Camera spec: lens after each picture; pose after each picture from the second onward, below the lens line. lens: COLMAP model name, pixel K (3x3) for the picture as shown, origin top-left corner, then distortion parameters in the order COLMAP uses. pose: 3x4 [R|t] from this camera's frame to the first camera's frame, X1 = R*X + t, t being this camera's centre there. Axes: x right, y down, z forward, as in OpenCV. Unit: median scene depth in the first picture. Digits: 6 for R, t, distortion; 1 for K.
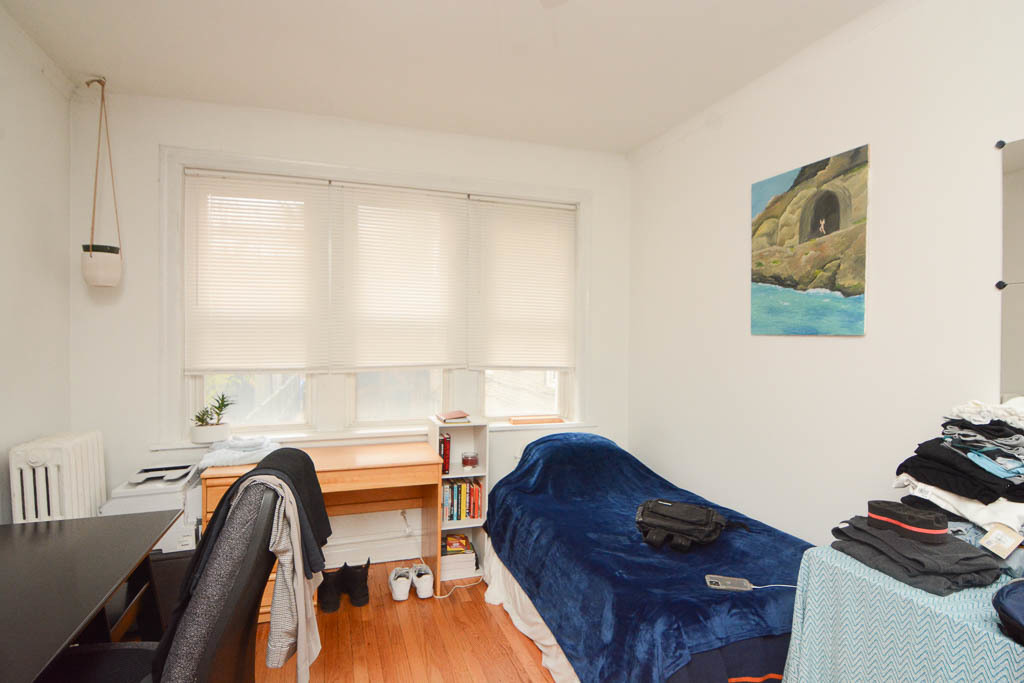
lens RADIAL K [[530.8, 0, 512.0], [0, 530.8, 341.5], [0, 0, 1]] dist [0.002484, -0.015070]
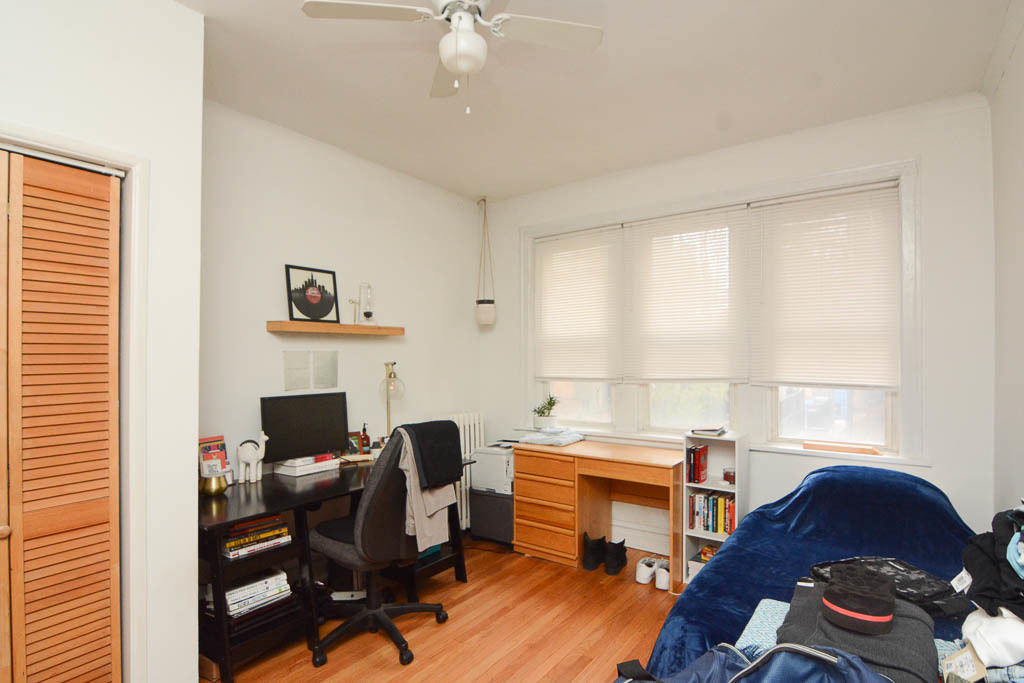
lens RADIAL K [[525.6, 0, 510.0], [0, 525.6, 358.9], [0, 0, 1]] dist [-0.002046, -0.000875]
pose [[0.571468, -0.012336, -0.820531, 0.501485], [0.001764, 0.999903, -0.013804, 0.020640], [0.820622, 0.006441, 0.571435, 0.111222]]
